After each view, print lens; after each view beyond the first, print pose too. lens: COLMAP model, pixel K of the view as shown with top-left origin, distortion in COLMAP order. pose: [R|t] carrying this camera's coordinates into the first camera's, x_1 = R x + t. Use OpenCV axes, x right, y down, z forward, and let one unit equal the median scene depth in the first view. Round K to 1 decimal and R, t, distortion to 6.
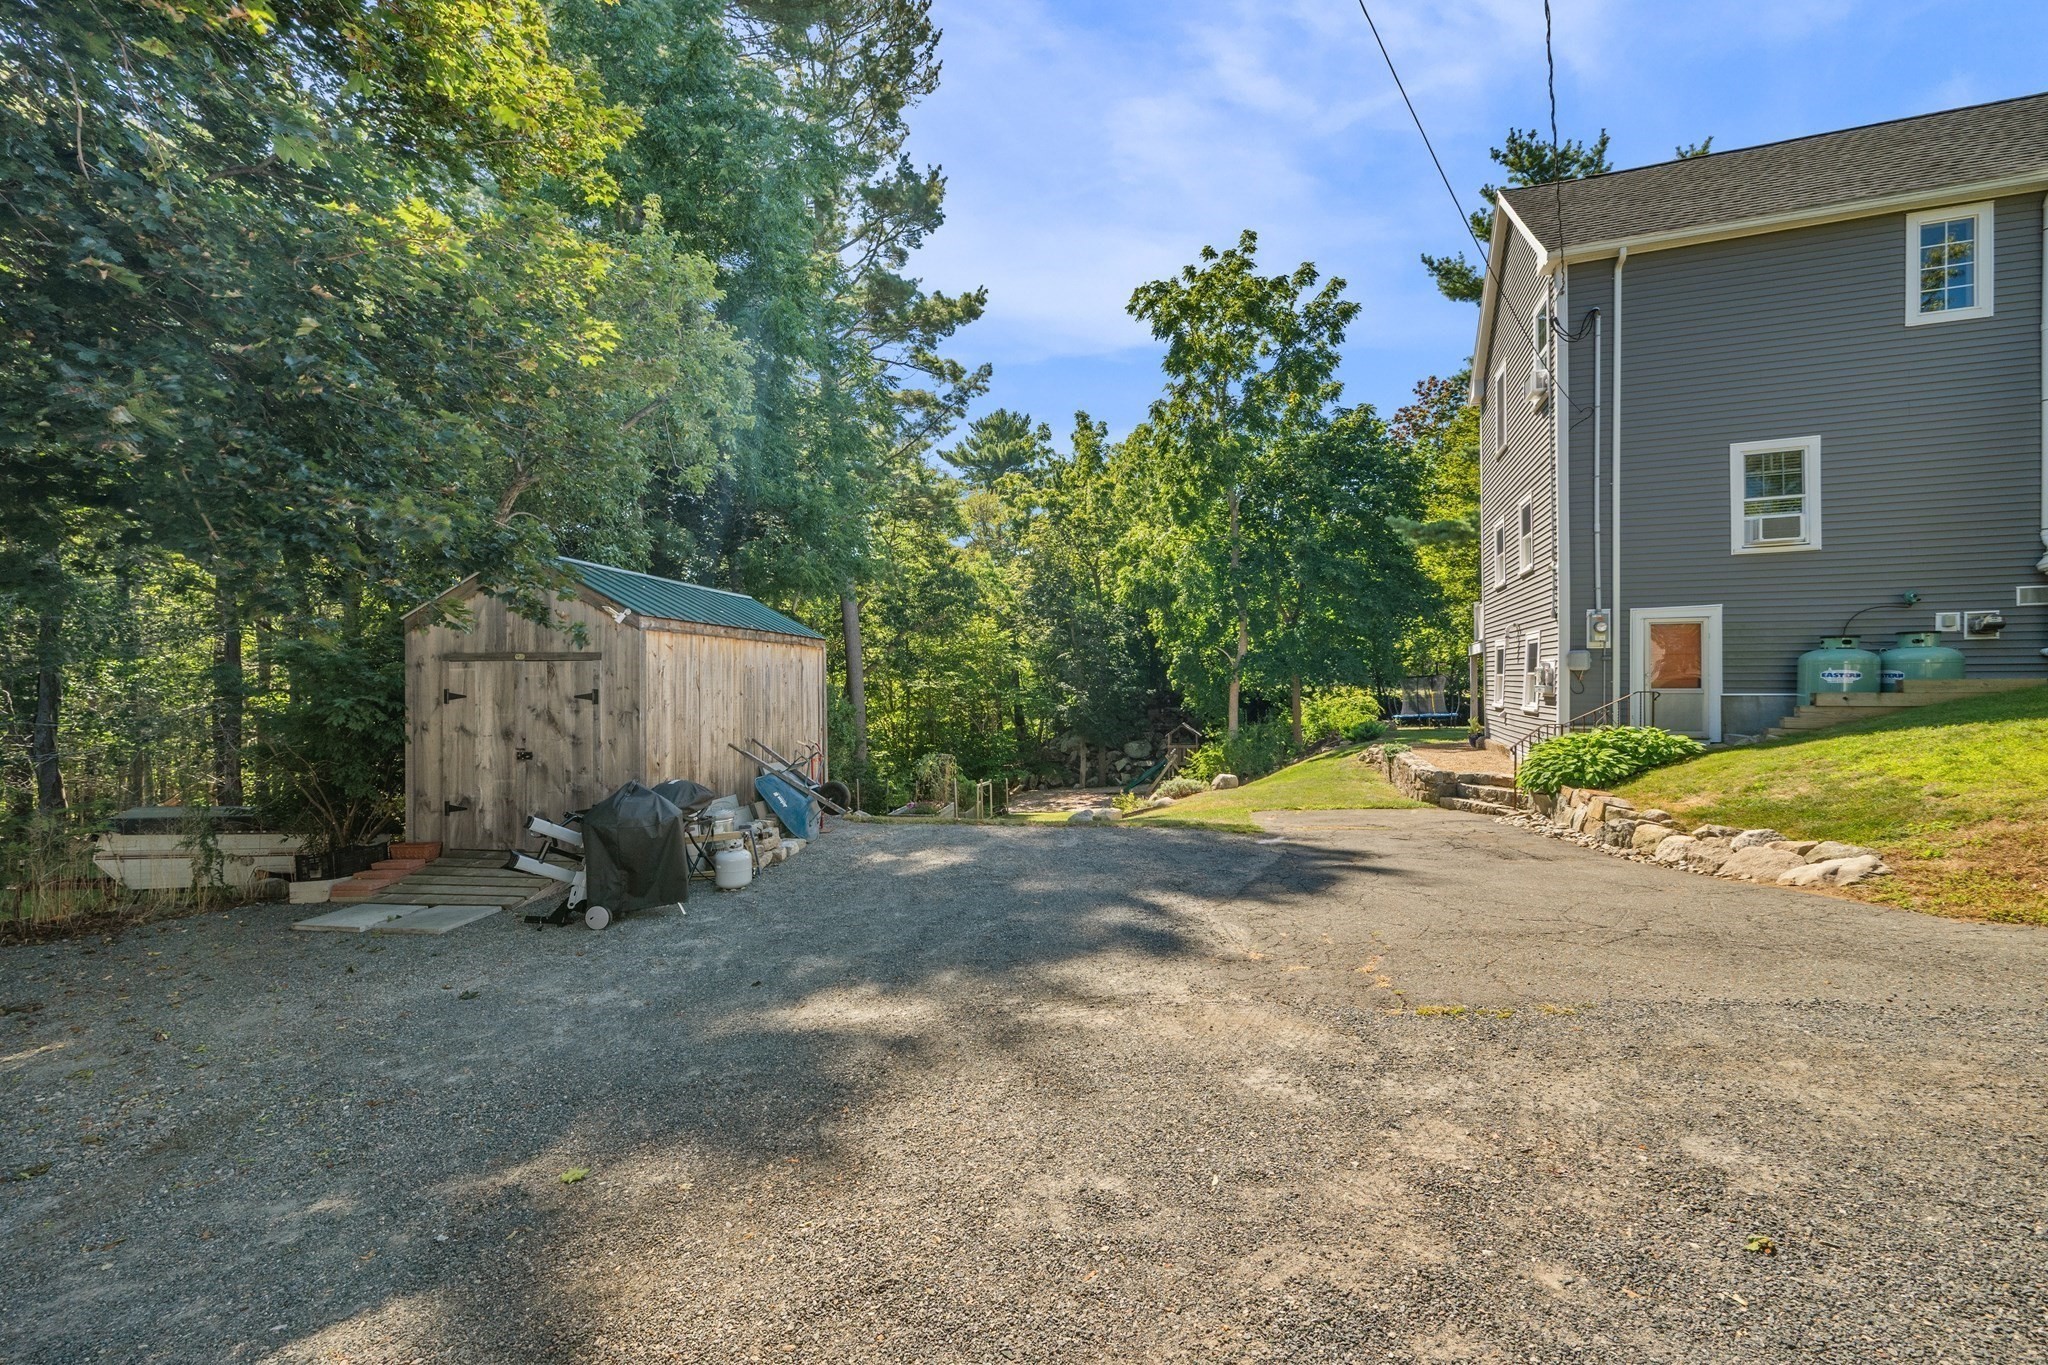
lens RADIAL K [[830.8, 0, 1023.9], [0, 830.8, 684.4], [0, 0, 1]] dist [0.001741, 0.000110]
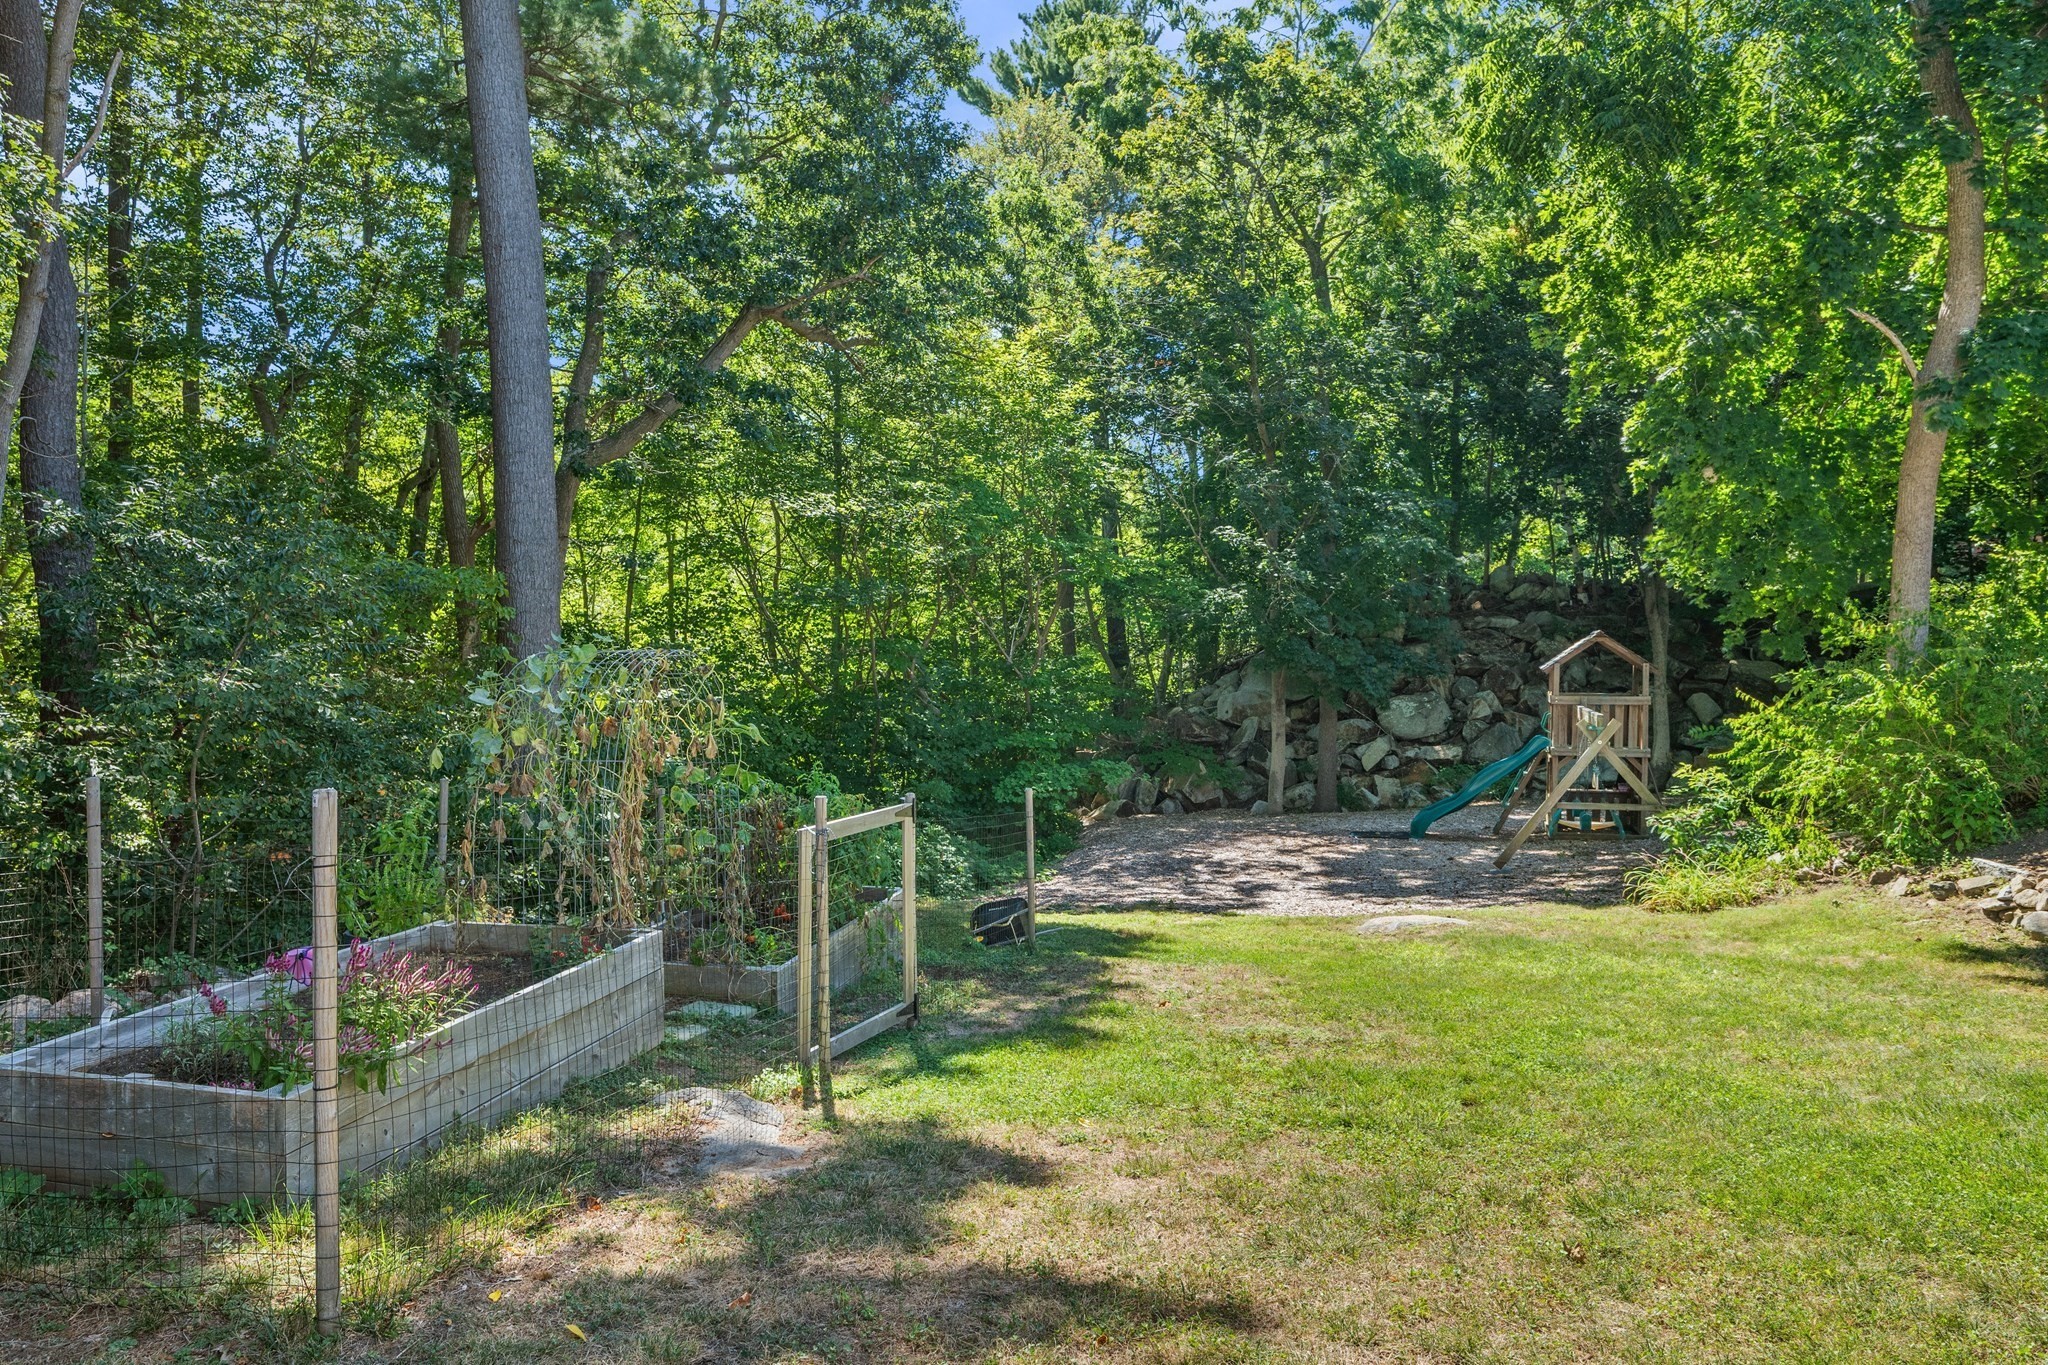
lens RADIAL K [[1300.8, 0, 1024.1], [0, 1300.8, 663.0], [0, 0, 1]] dist [-0.002113, 0.002727]
pose [[0.996286, 0.015305, -0.084729, 0.020311], [-0.013289, 0.999616, 0.024310, 0.171753], [0.085069, -0.023093, 0.996107, 1.585753]]
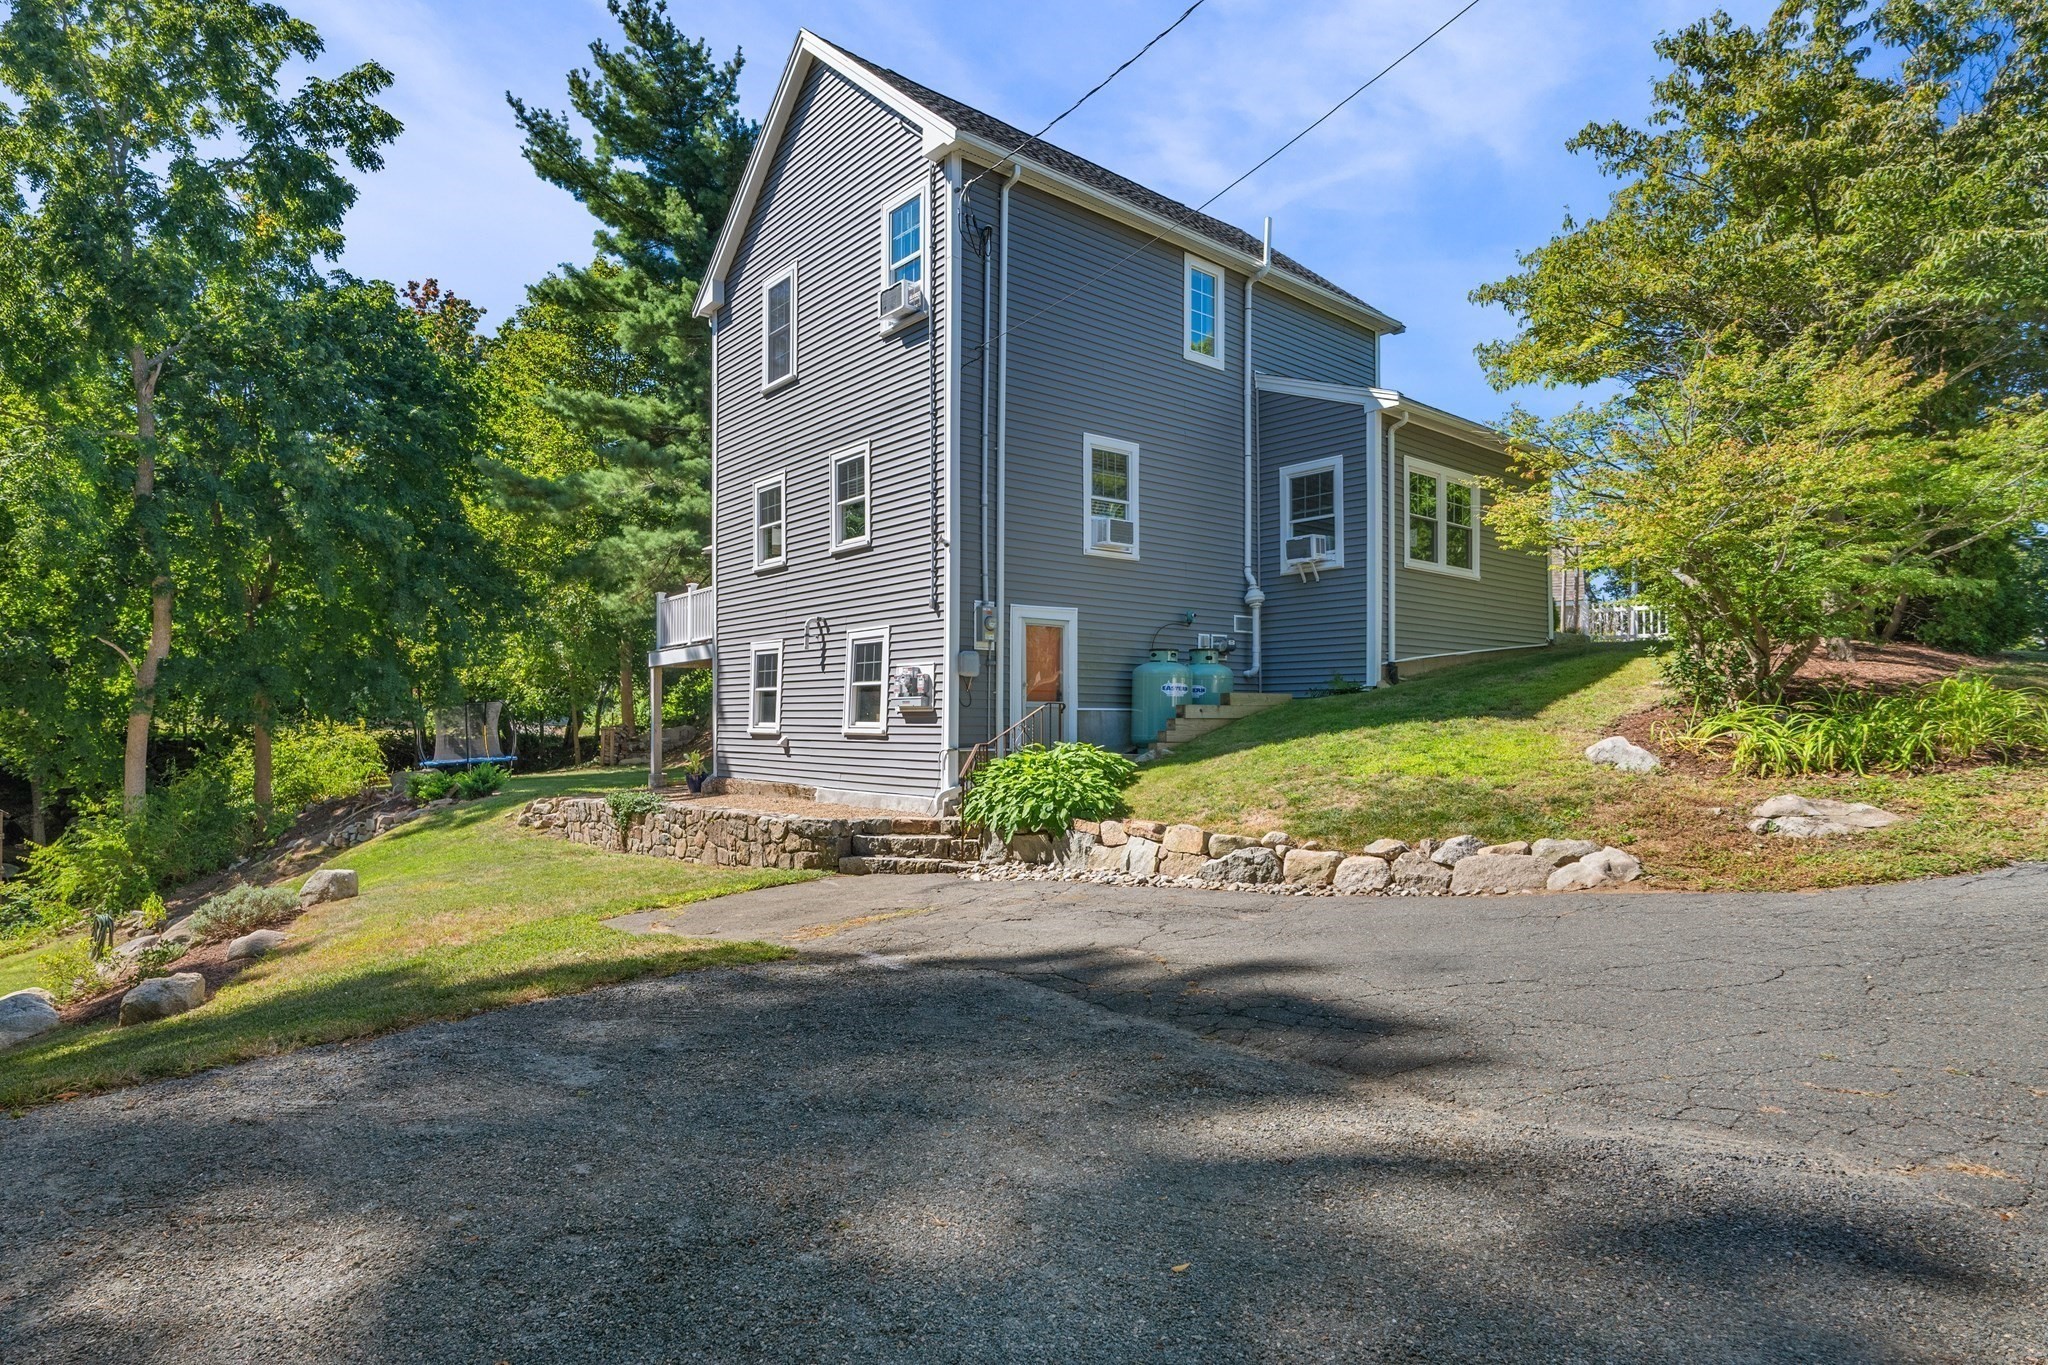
lens RADIAL K [[1085.2, 0, 1021.1], [0, 1085.2, 703.6], [0, 0, 1]] dist [0.003095, -0.001735]
pose [[0.497536, 0.021670, 0.867173, -0.195060], [-0.000505, 0.999695, -0.024692, 0.034040], [-0.867443, 0.011847, 0.497395, 0.455766]]
